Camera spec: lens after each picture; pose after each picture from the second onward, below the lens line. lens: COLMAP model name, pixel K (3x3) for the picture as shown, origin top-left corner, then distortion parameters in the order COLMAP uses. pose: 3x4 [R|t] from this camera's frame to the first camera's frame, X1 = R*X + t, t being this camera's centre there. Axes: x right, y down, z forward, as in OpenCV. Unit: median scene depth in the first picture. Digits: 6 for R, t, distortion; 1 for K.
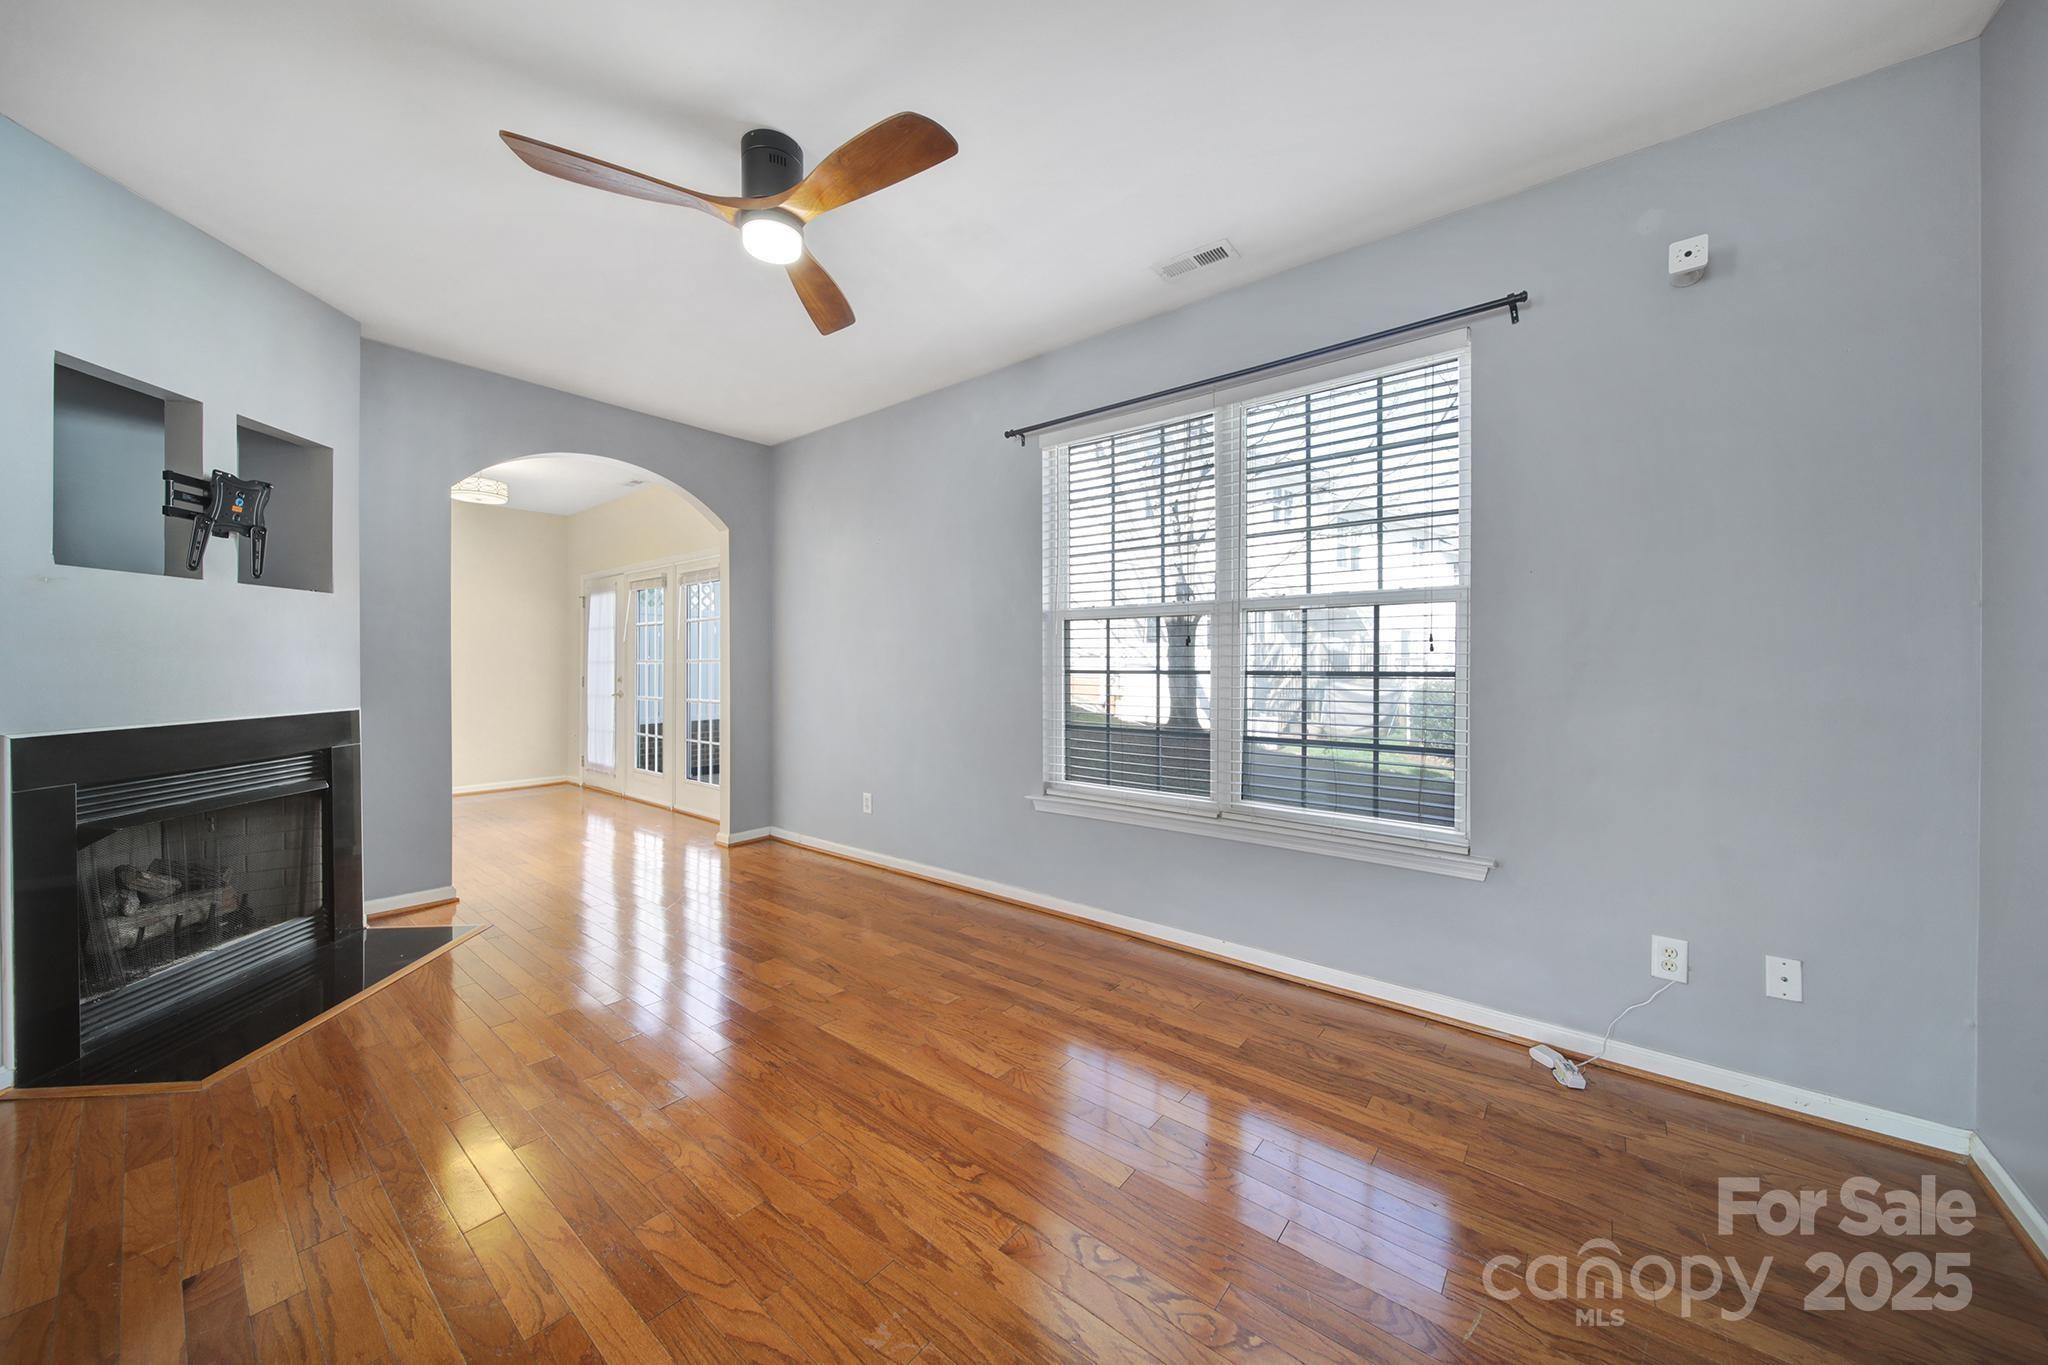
lens RADIAL K [[714.1, 0, 1017.2], [0, 714.1, 666.1], [0, 0, 1]] dist [-0.000680, -0.000144]
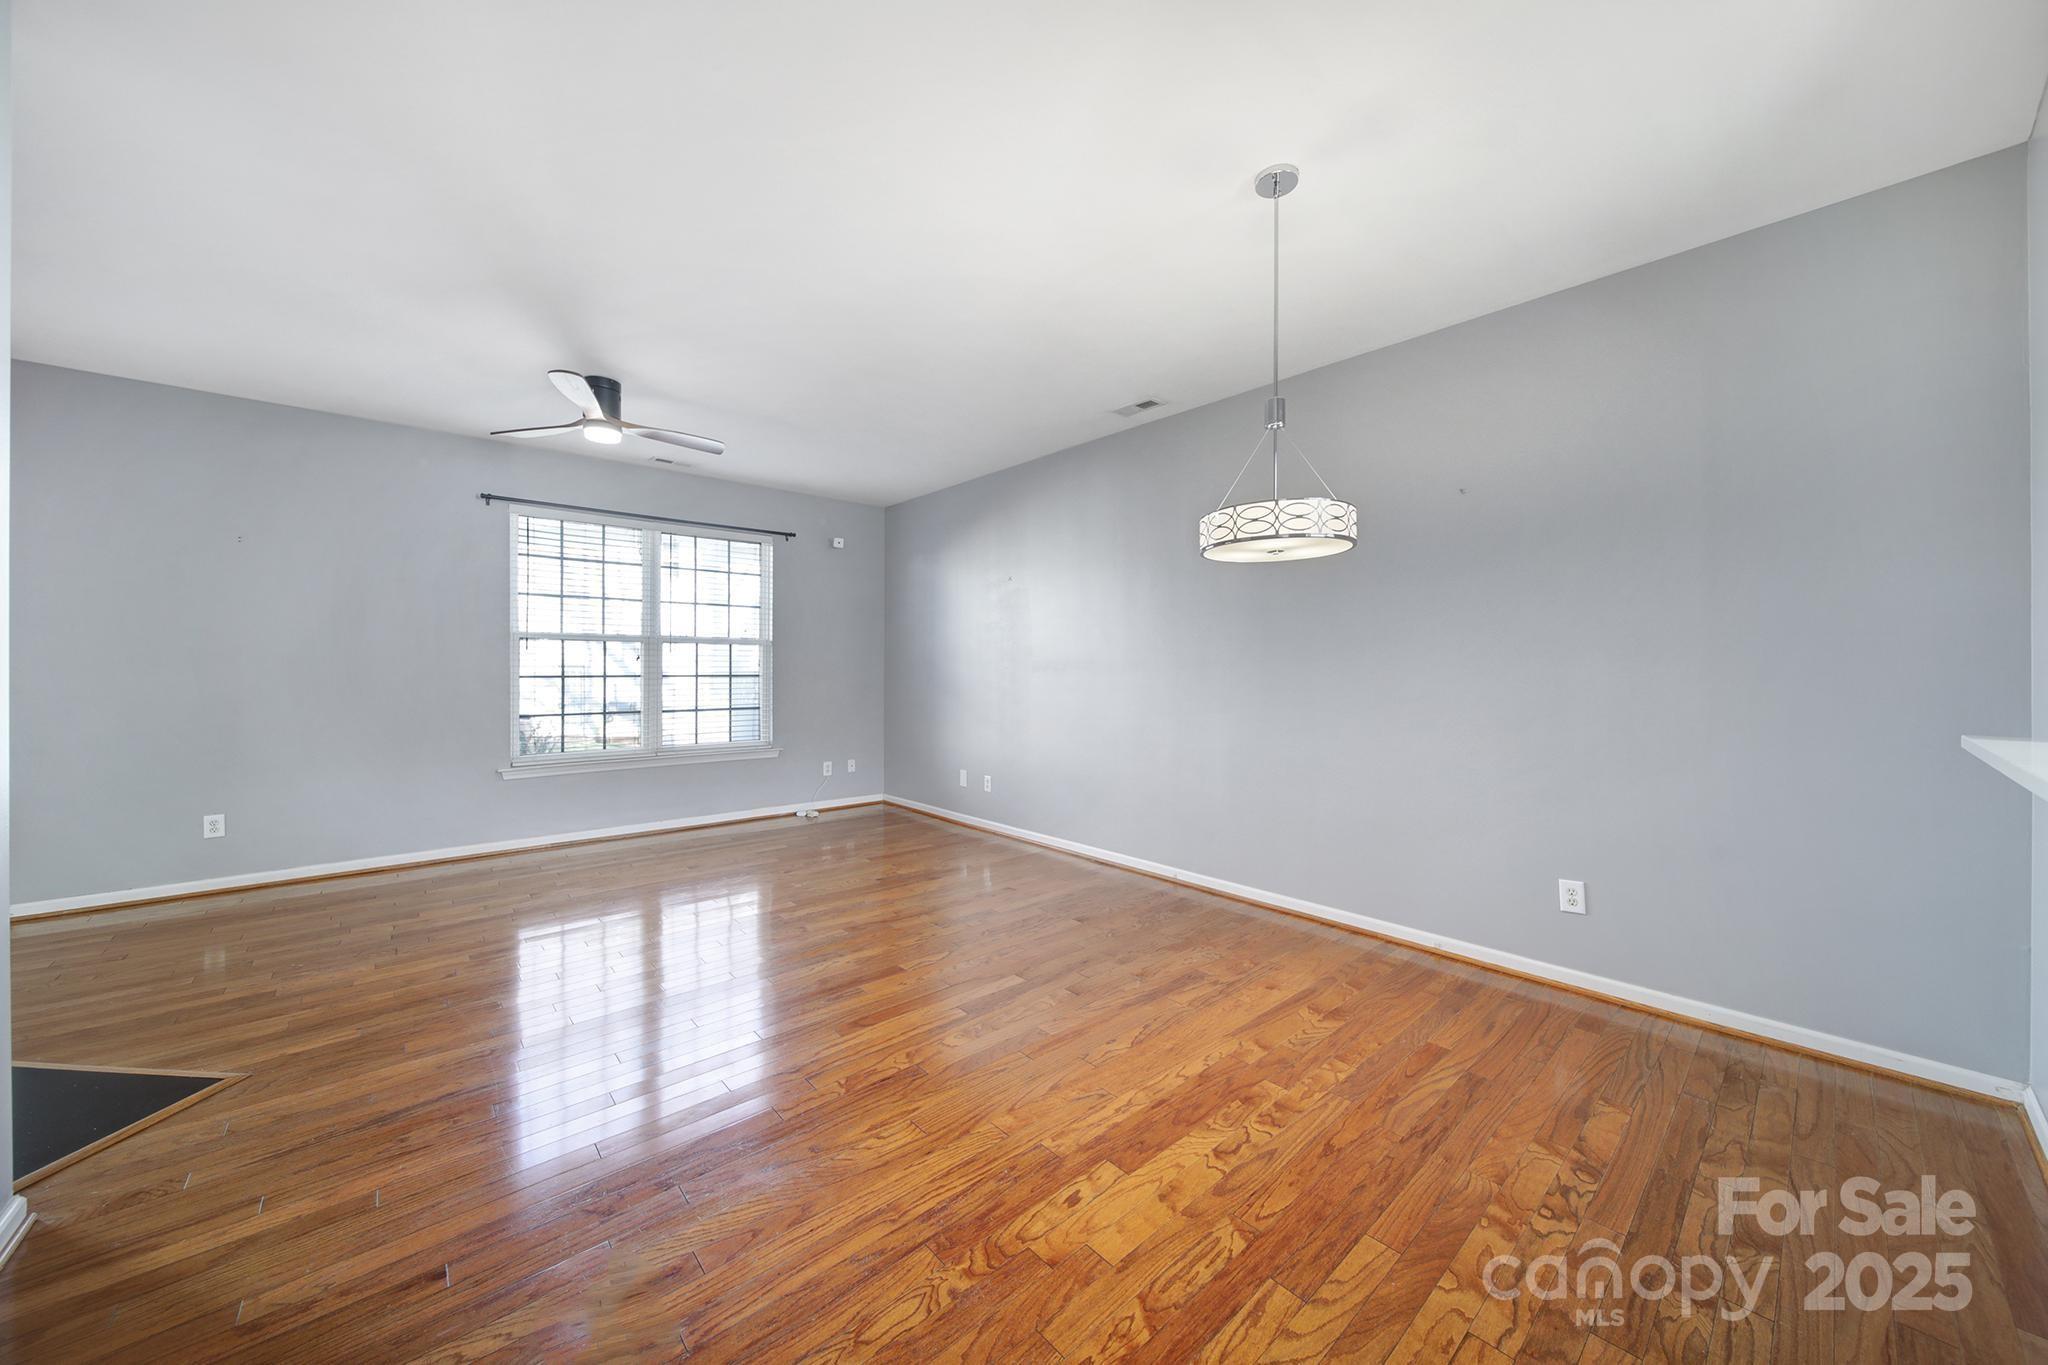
lens RADIAL K [[718.6, 0, 1030.4], [0, 718.6, 669.0], [0, 0, 1]] dist [-0.001222, -0.000349]
pose [[0.155270, -0.002096, 0.987870, -1.686712], [0.000043, 0.999998, 0.002114, -0.016329], [-0.987872, -0.000285, 0.155270, -0.275667]]
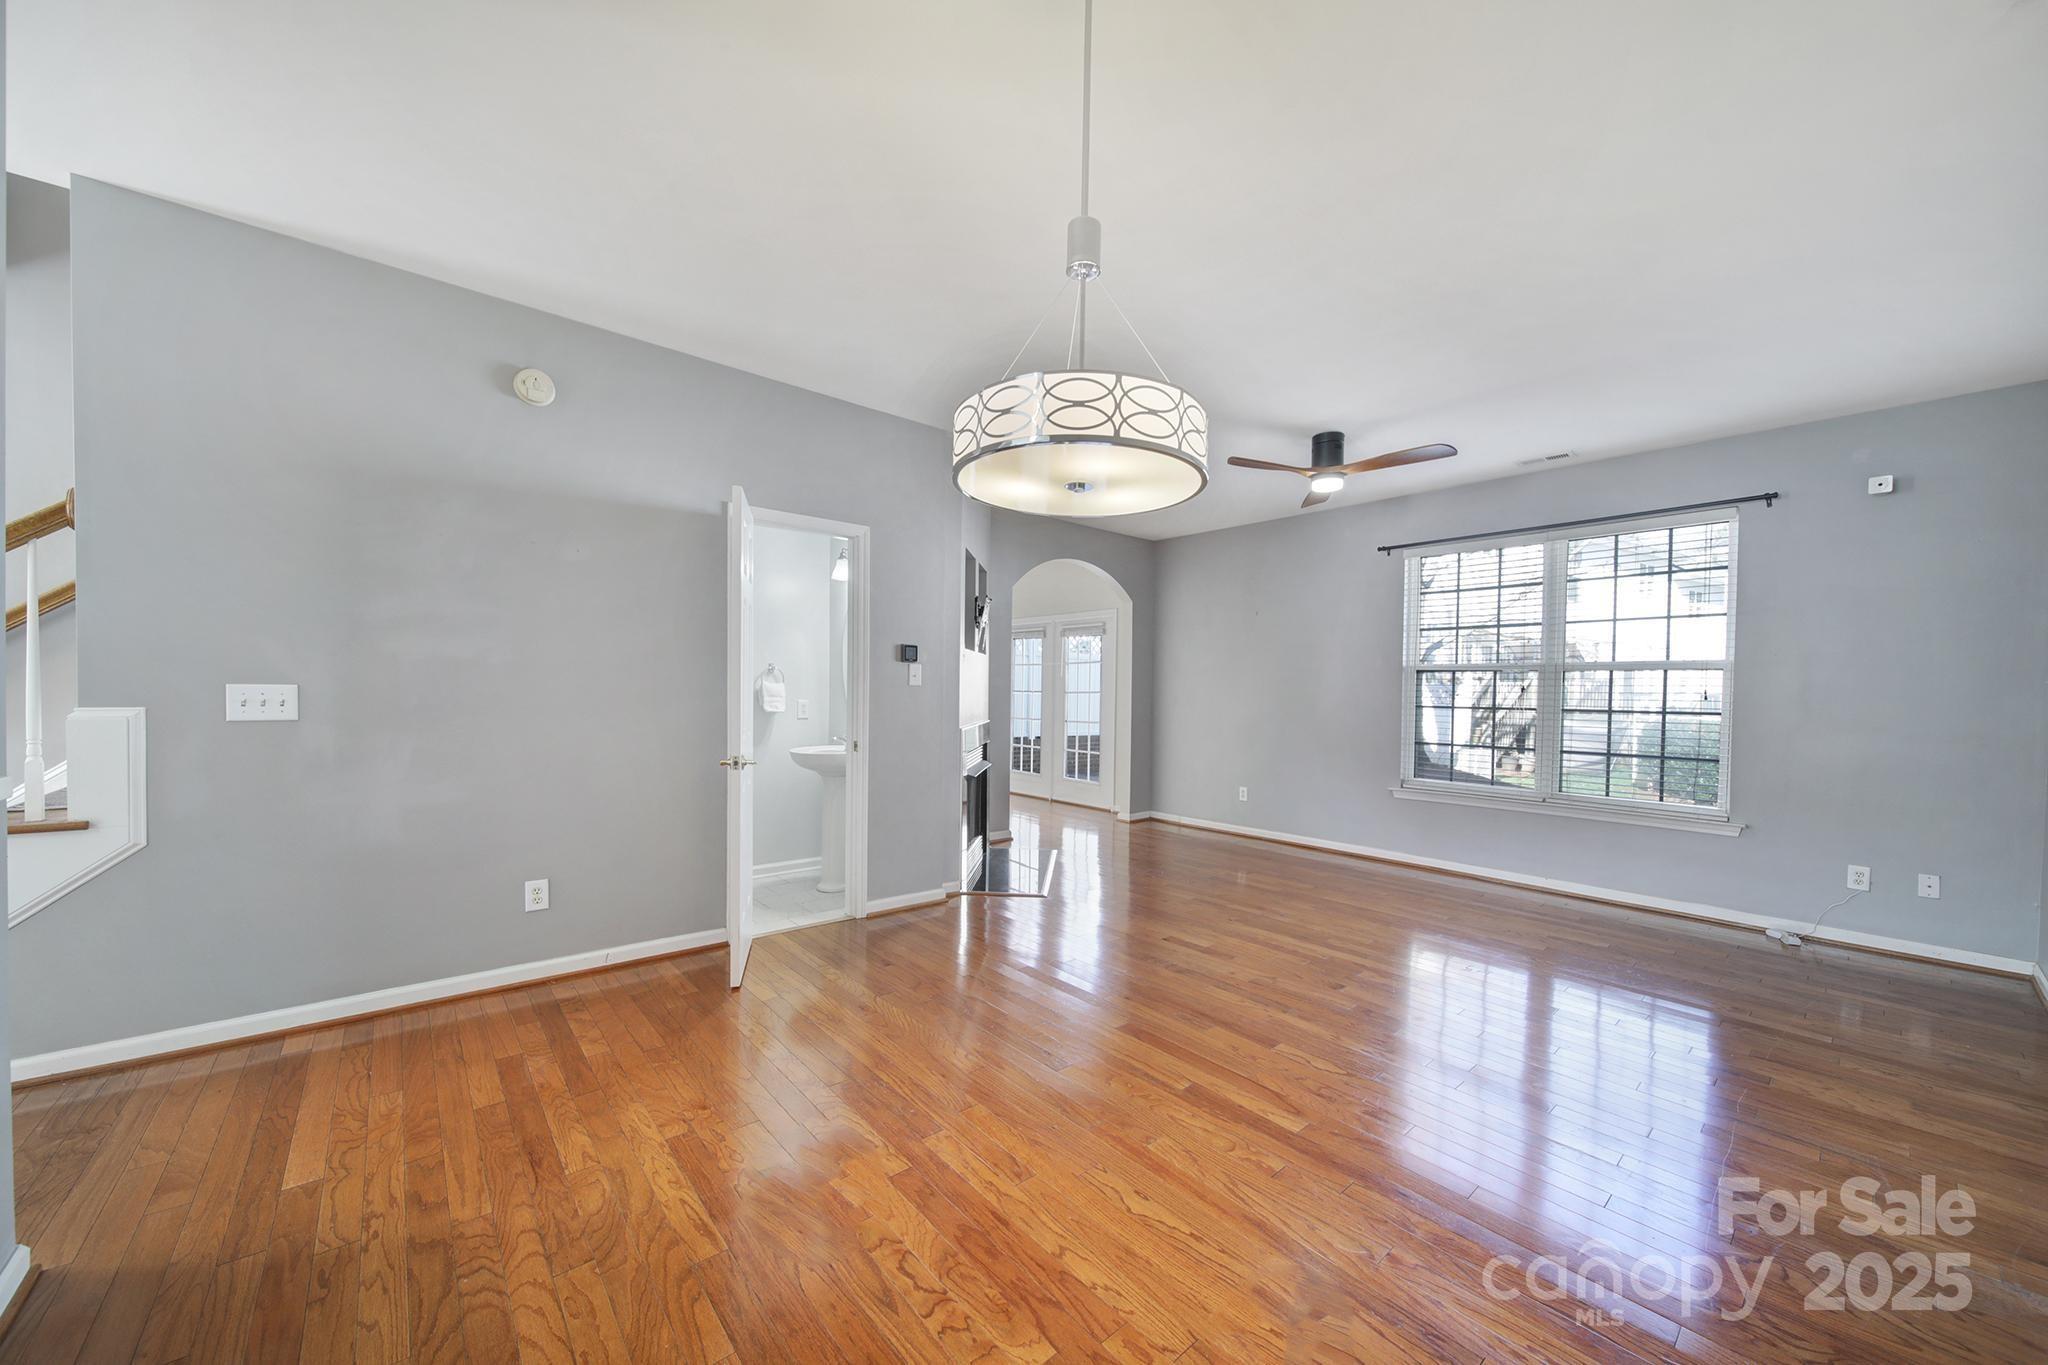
lens RADIAL K [[741.5, 0, 1030.2], [0, 741.5, 705.2], [0, 0, 1]] dist [0.000151, -0.000173]
pose [[0.985399, 0.018311, -0.169272, -0.690589], [-0.015496, 0.999719, 0.017939, -0.014369], [0.169553, -0.015054, 0.985406, -0.988495]]
